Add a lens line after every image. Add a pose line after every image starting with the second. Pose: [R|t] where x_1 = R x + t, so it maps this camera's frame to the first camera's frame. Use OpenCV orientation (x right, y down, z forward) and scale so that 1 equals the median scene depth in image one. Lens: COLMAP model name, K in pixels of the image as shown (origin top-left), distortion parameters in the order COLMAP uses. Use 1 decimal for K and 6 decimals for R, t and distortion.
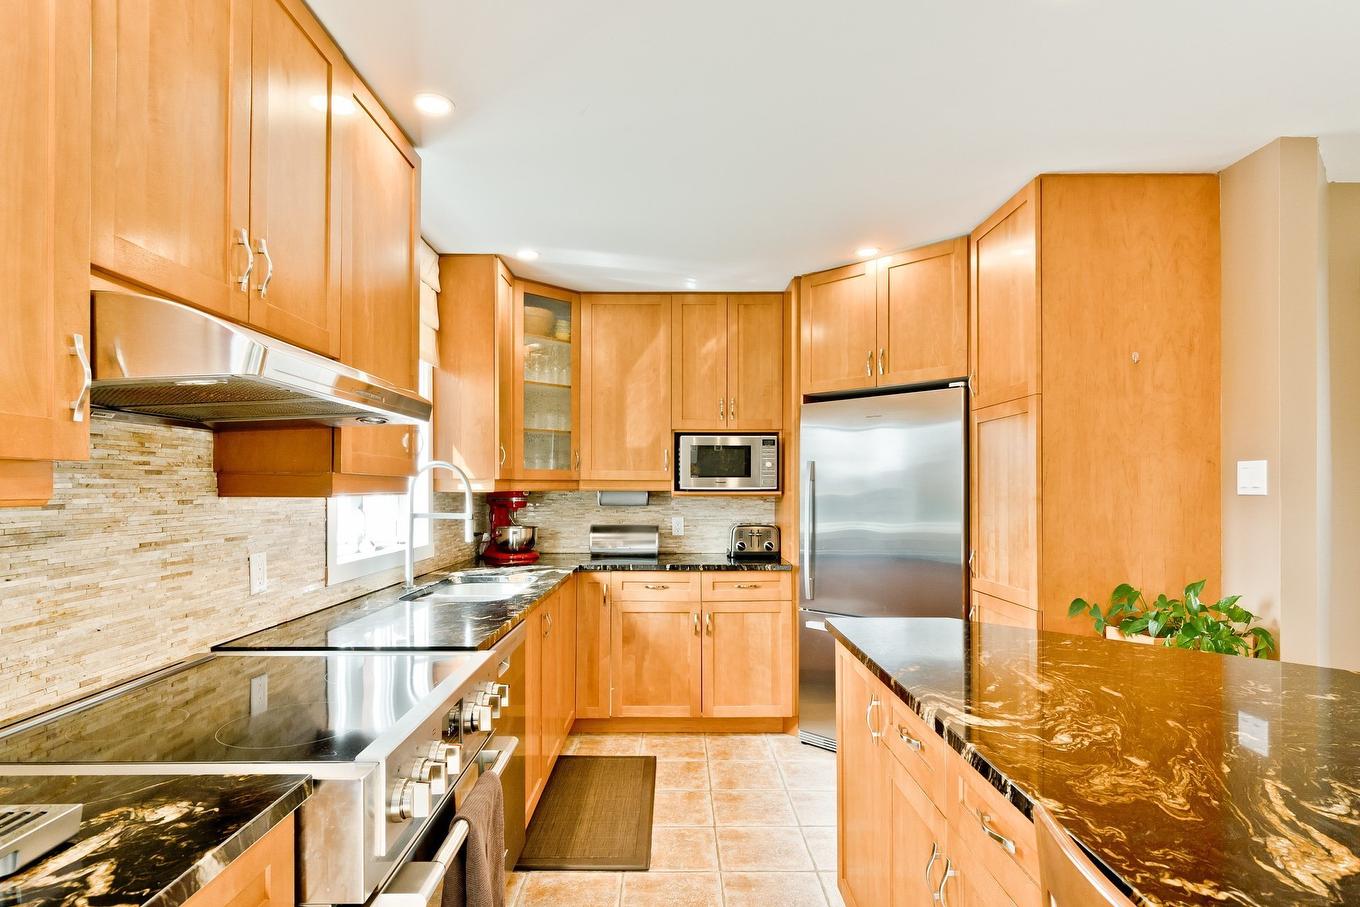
lens RADIAL K [[672.0, 0, 670.8], [0, 672.0, 484.1], [0, 0, 1]] dist [0.000133, -0.000096]
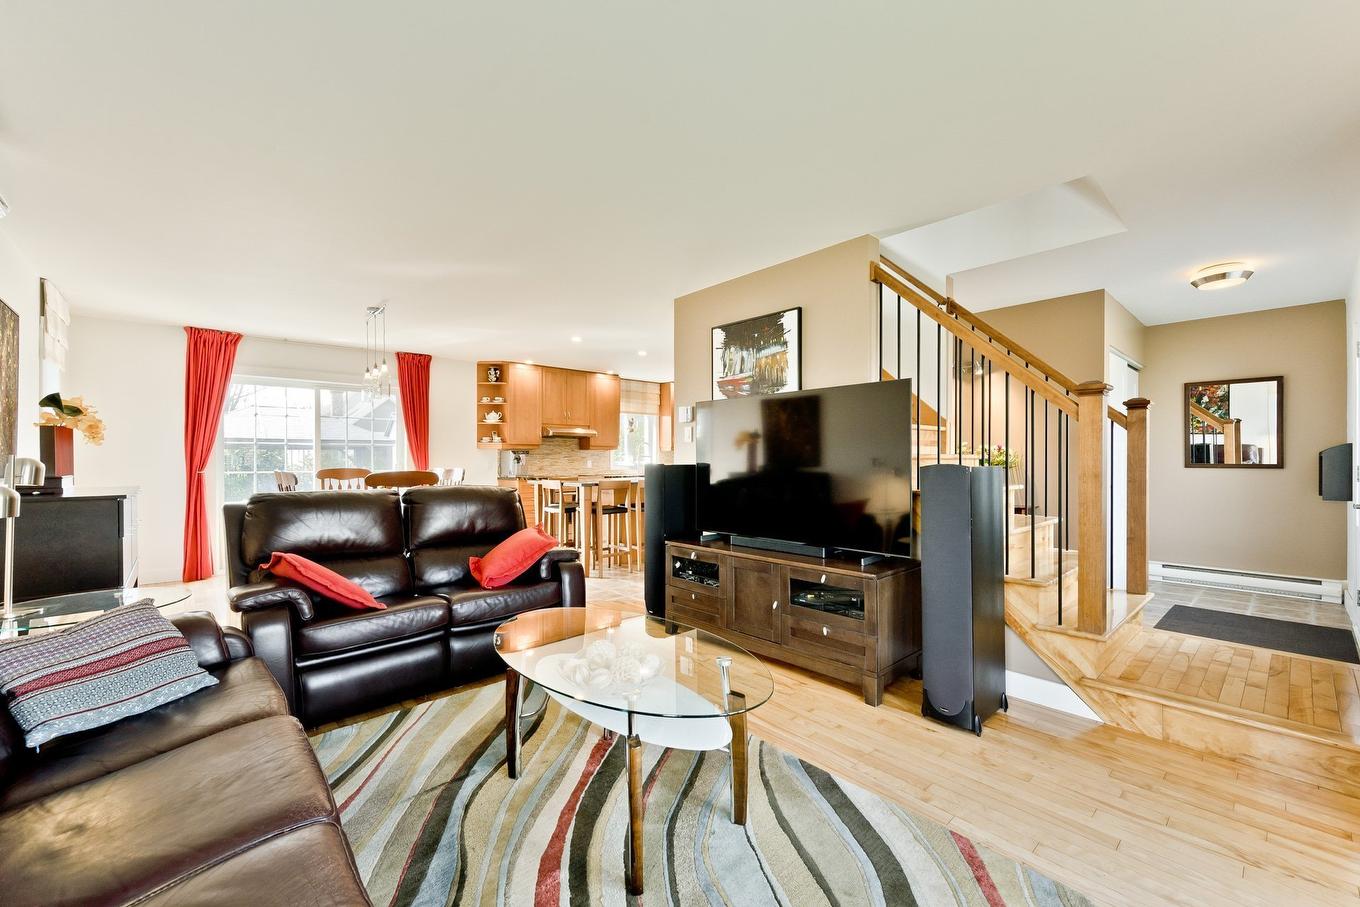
lens RADIAL K [[540.3, 0, 683.5], [0, 540.3, 462.6], [0, 0, 1]] dist [0.000742, 0.000039]
pose [[0.685921, 0.001289, -0.727675, 1.671004], [0.003831, 0.999978, 0.005383, 0.052409], [0.727666, -0.006479, 0.685901, -0.778123]]
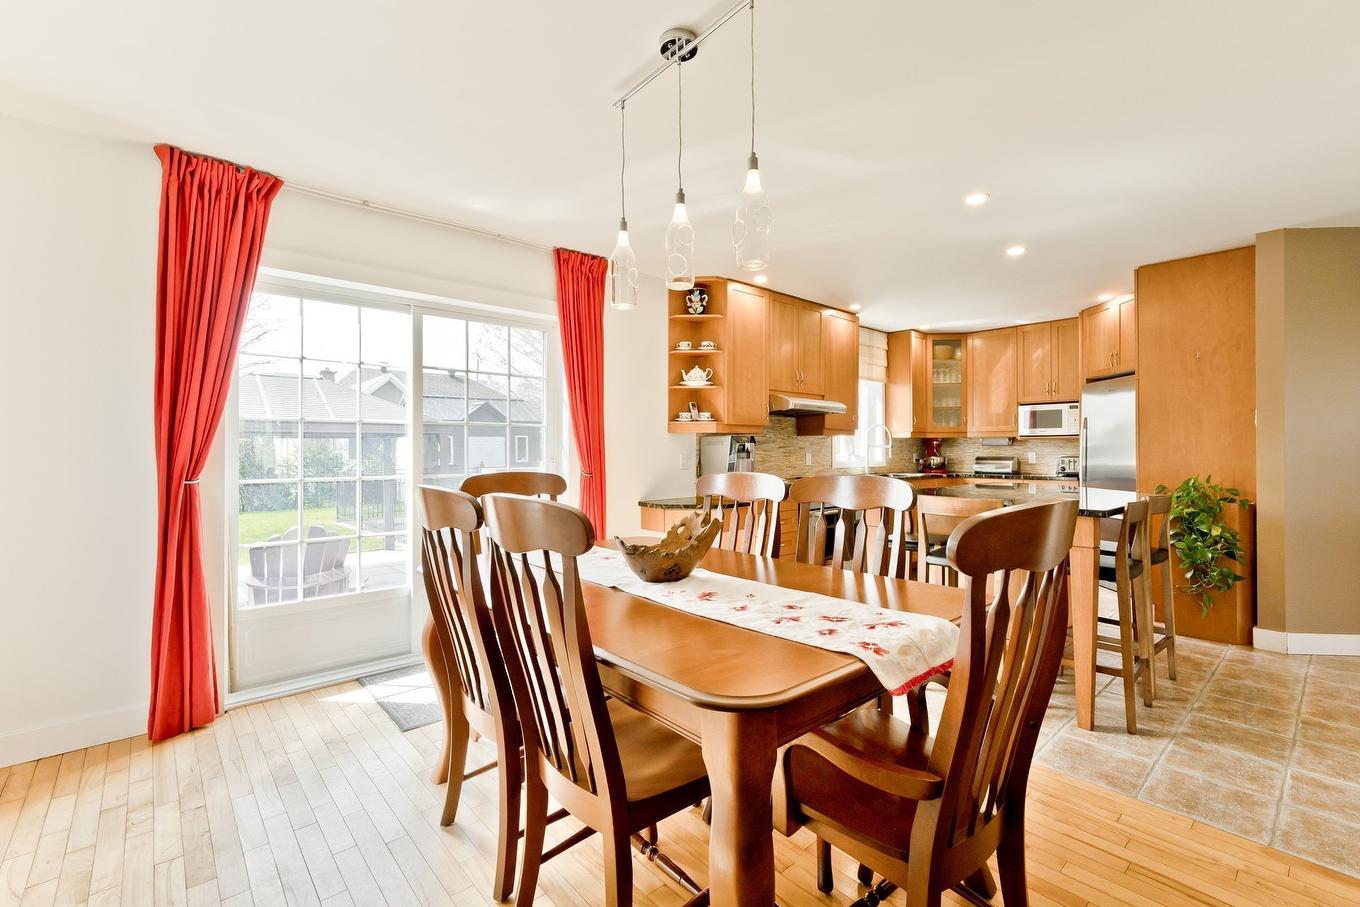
lens RADIAL K [[608.8, 0, 708.0], [0, 608.8, 450.0], [0, 0, 1]] dist [-0.001125, -0.000087]
pose [[0.680464, -0.001684, -0.732780, 0.681307], [0.003748, 0.999992, 0.001183, 0.043722], [0.732772, -0.003552, 0.680465, -0.767539]]
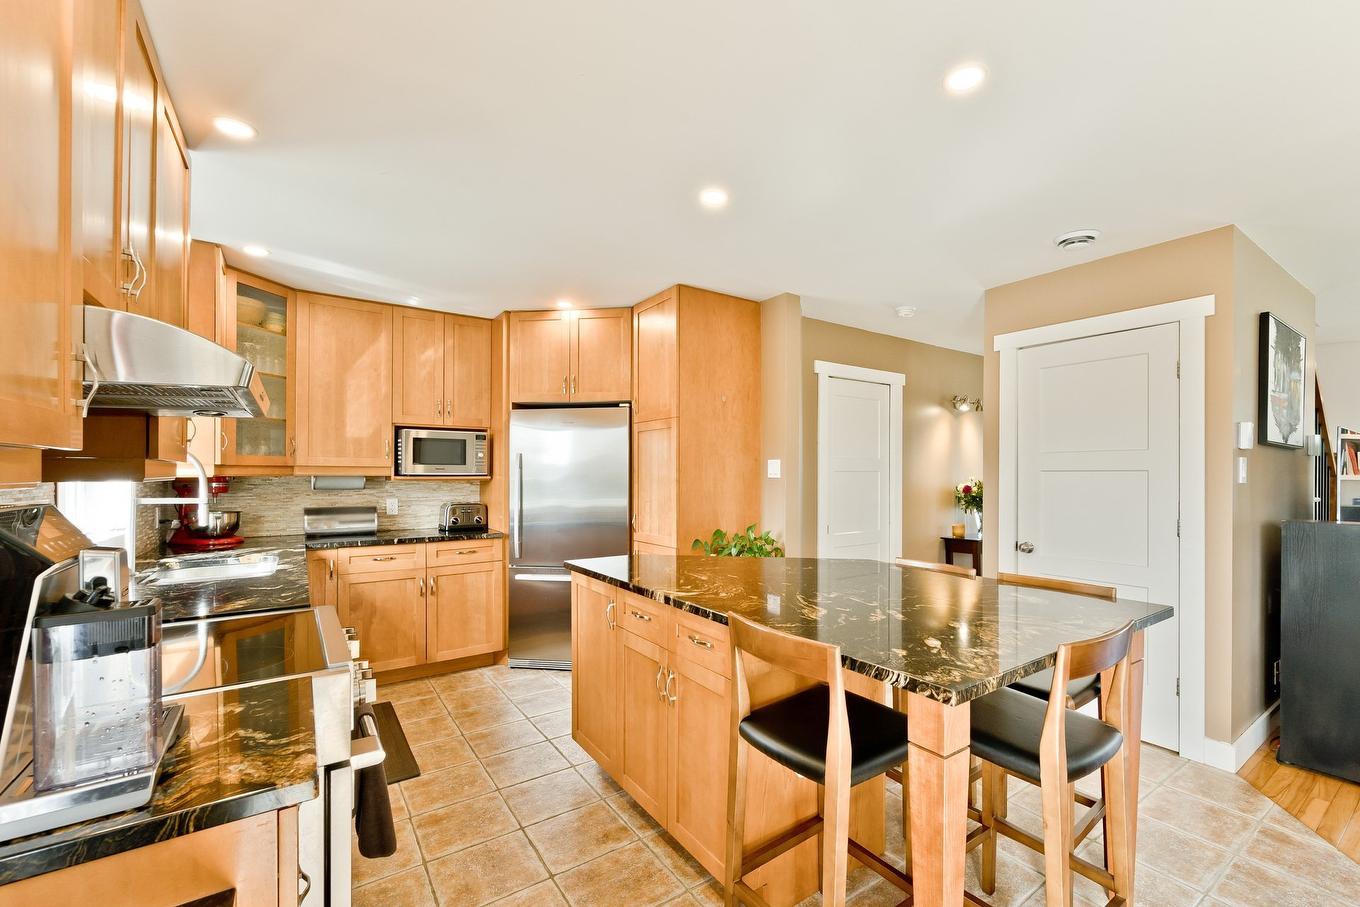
lens RADIAL K [[575.1, 0, 700.3], [0, 575.1, 472.9], [0, 0, 1]] dist [-0.000247, -0.000293]
pose [[0.812883, 0.002610, 0.582421, -0.156227], [-0.005101, 0.999984, 0.002638, -0.000713], [-0.582404, -0.005115, 0.812883, -0.123301]]
